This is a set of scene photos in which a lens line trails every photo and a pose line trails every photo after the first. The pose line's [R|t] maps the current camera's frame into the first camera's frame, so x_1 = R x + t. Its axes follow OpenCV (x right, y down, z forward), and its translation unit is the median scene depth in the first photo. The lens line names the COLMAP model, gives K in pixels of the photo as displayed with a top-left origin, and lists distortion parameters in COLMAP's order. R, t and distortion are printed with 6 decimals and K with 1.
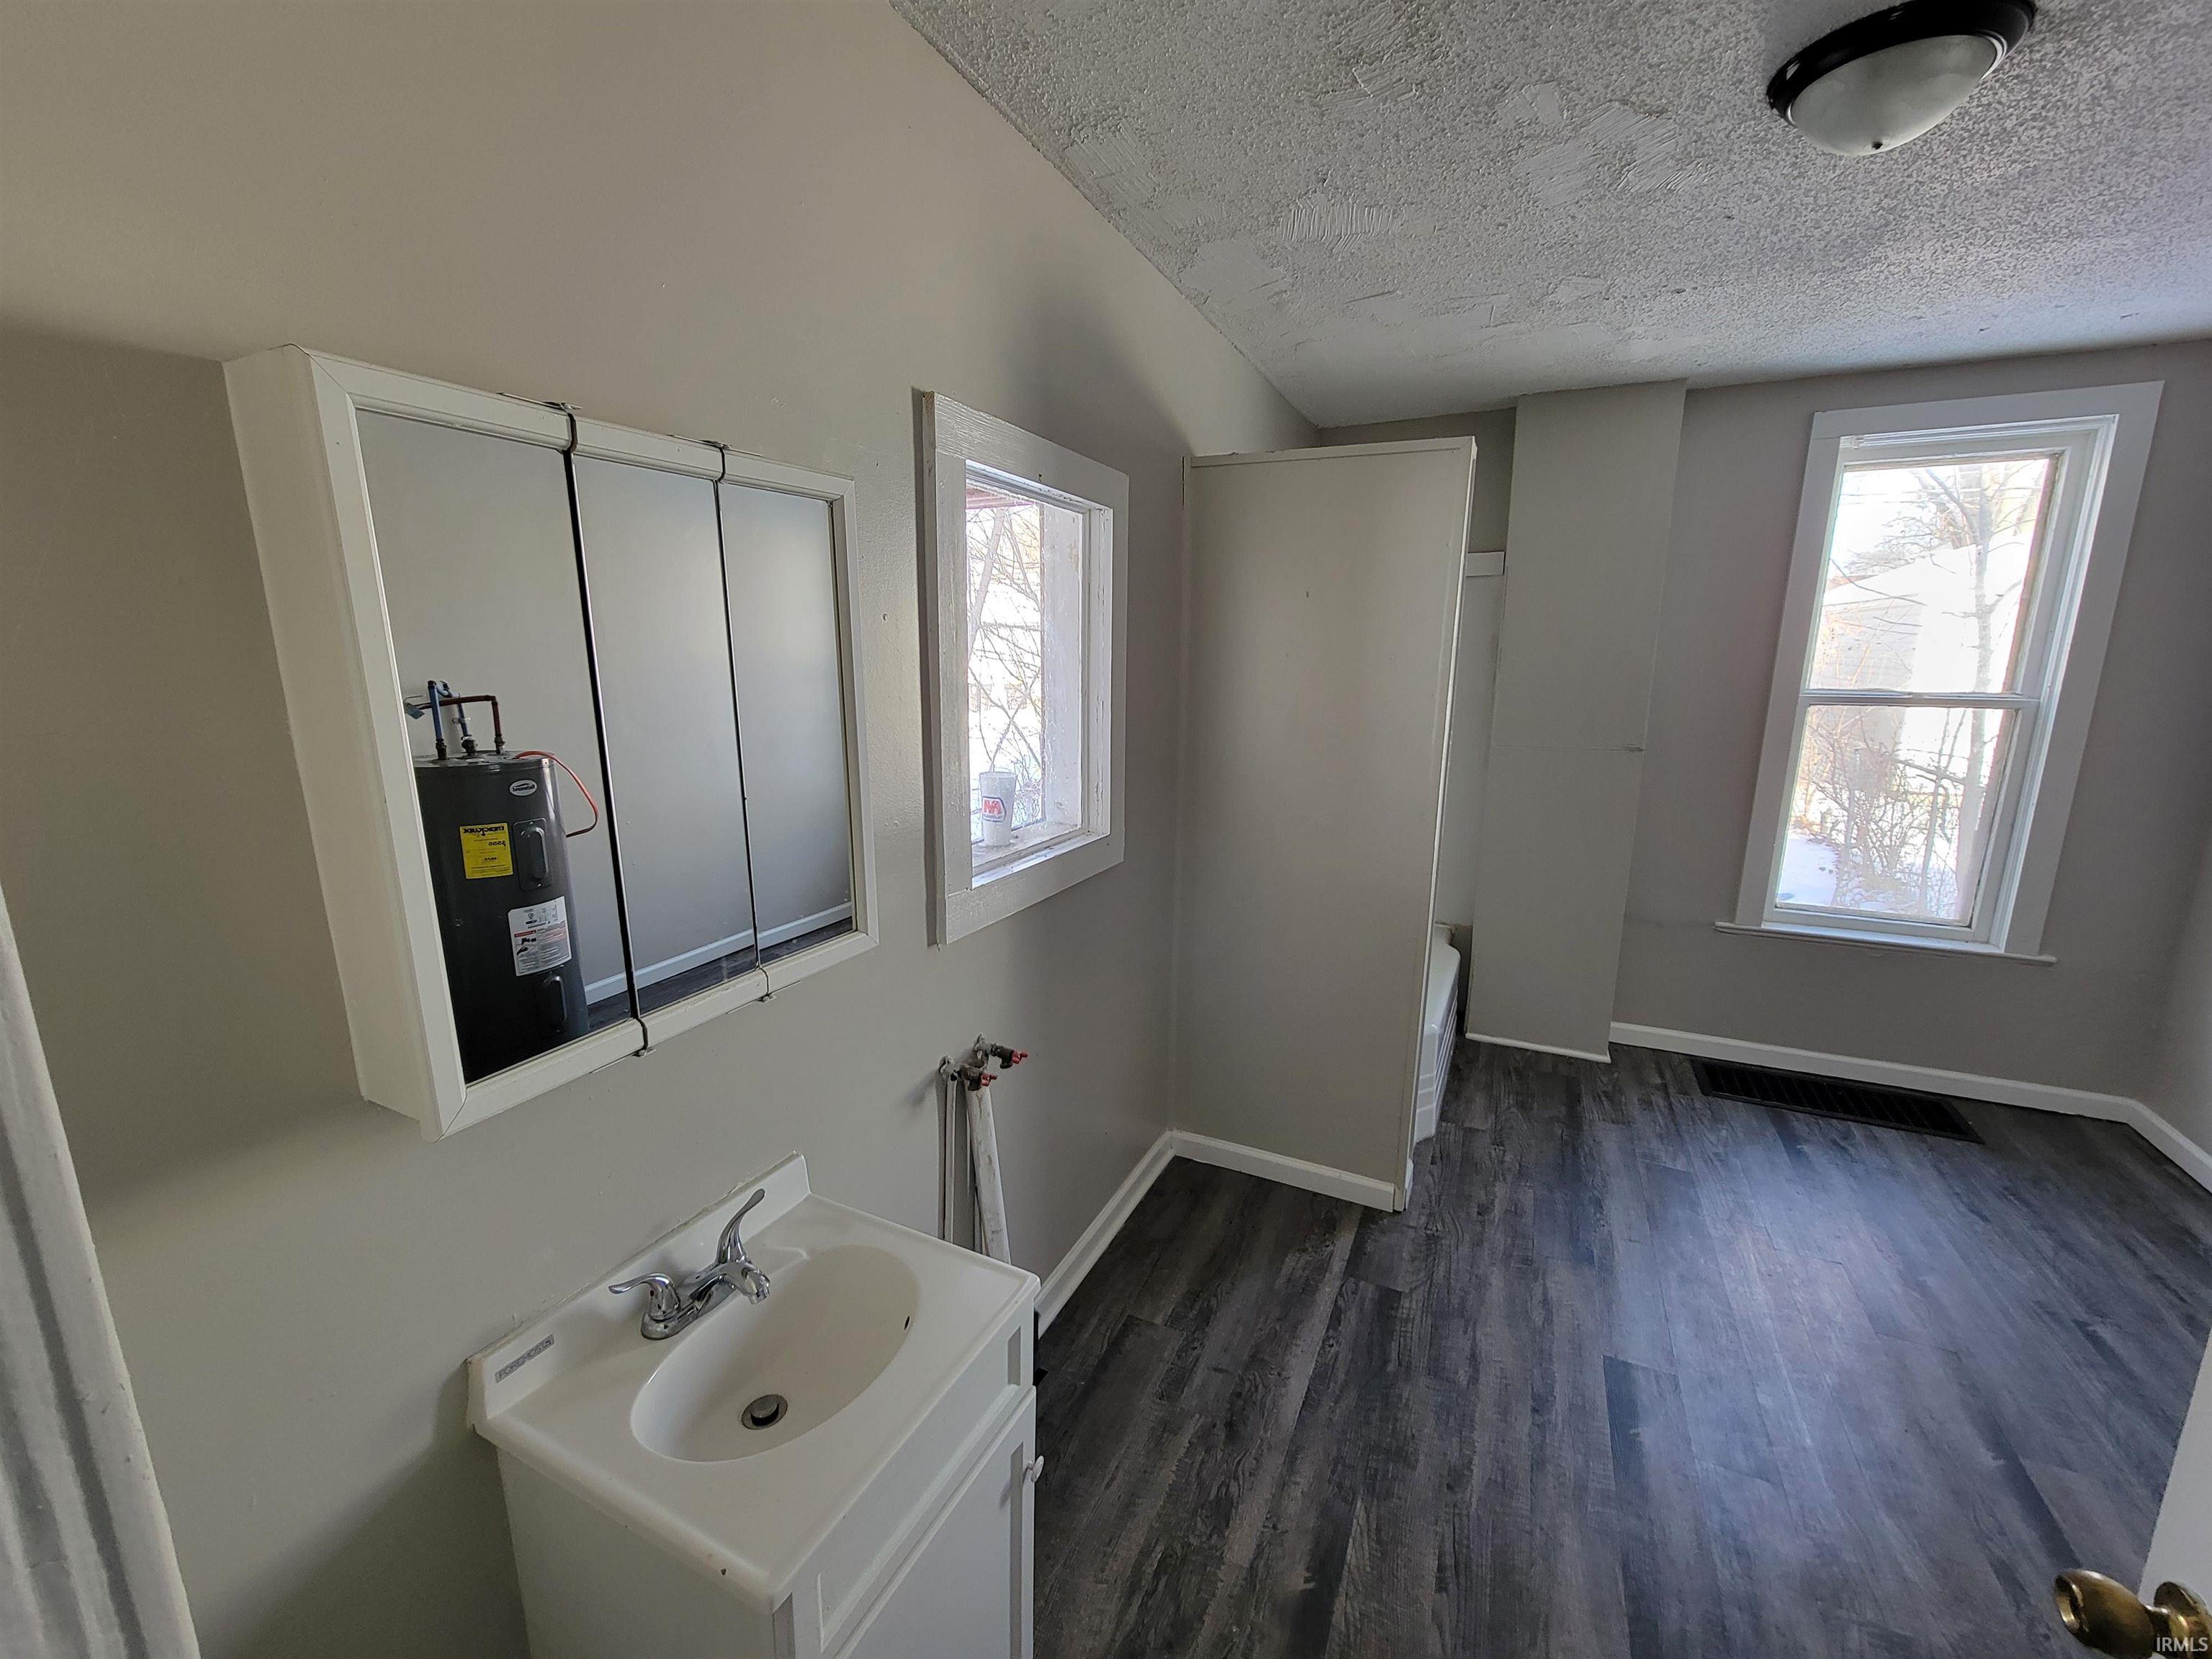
lens RADIAL K [[897.5, 0, 1113.8], [0, 897.5, 838.0], [0, 0, 1]] dist [-0.004794, 0.002050]
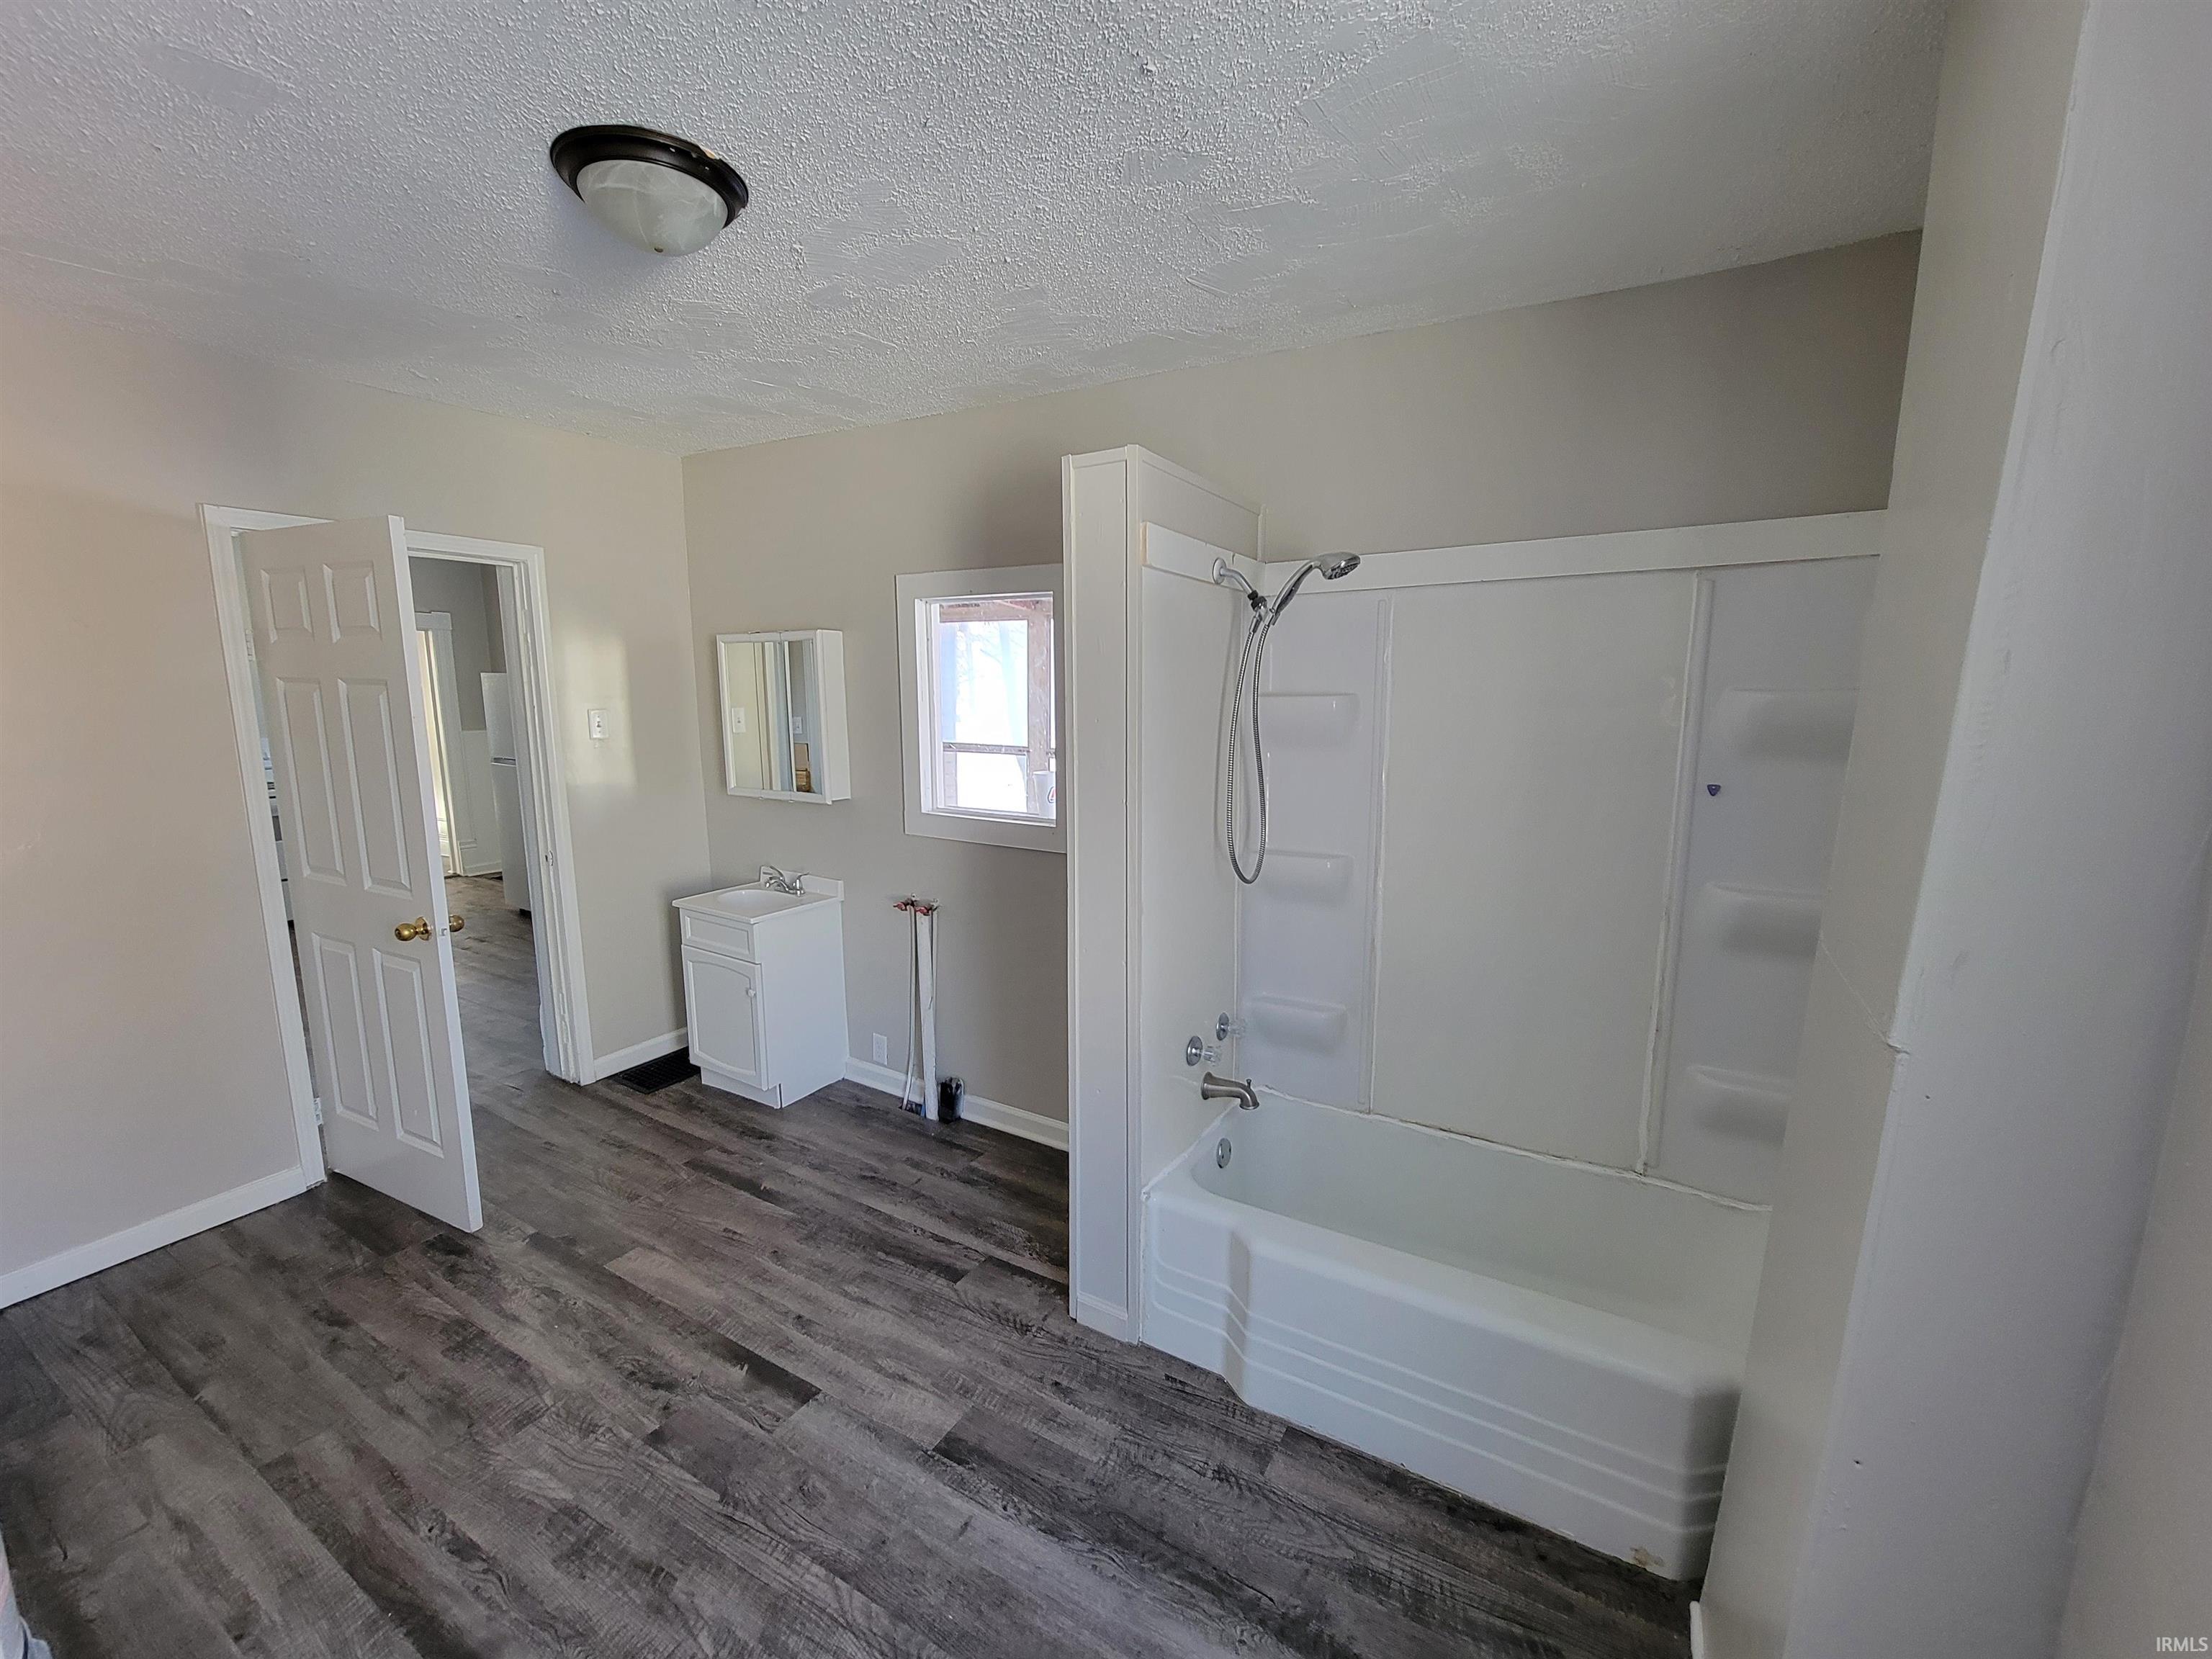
lens RADIAL K [[897.5, 0, 1102.5], [0, 897.5, 846.6], [0, 0, 1]] dist [-0.004794, 0.002050]
pose [[-0.099946, 0.161692, -0.981767, 1.231721], [-0.203956, 0.962426, 0.179270, -0.215696], [0.973865, 0.218155, -0.063213, 1.091358]]
